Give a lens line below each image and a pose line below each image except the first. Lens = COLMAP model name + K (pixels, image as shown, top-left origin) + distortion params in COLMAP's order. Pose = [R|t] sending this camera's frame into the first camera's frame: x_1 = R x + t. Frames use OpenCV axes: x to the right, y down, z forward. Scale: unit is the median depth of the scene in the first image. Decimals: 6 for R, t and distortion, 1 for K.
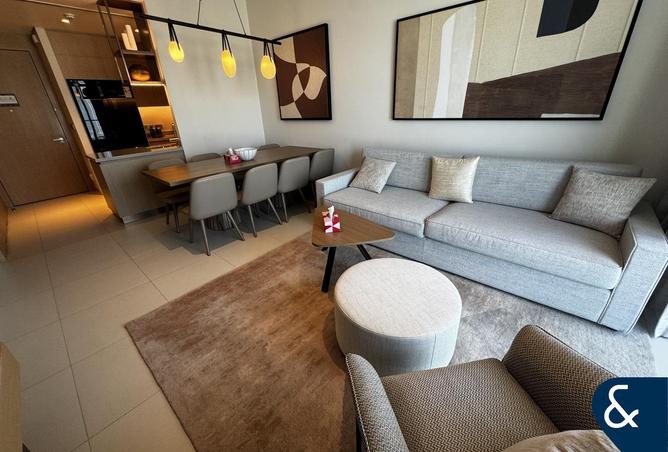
lens RADIAL K [[267.6, 0, 334.4], [0, 267.6, 222.2], [0, 0, 1]] dist [-0.000402, 0.000218]
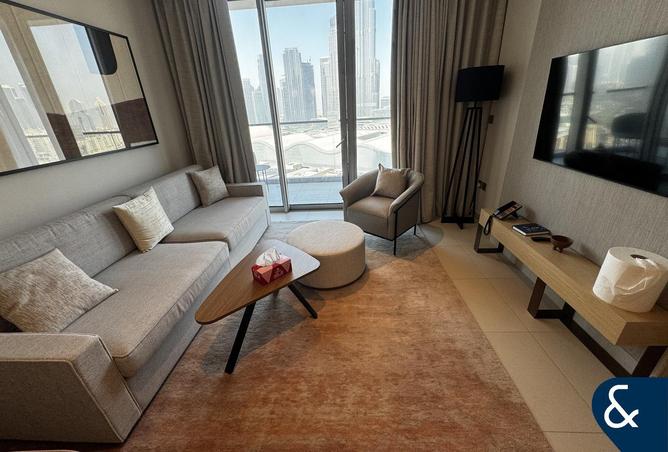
lens RADIAL K [[267.6, 0, 334.4], [0, 267.6, 222.2], [0, 0, 1]] dist [-0.000402, 0.000218]
pose [[-0.620397, -0.242948, 0.745710, -0.520937], [0.386860, 0.732297, 0.560428, -0.362440], [-0.682236, 0.636174, -0.360328, 0.810766]]
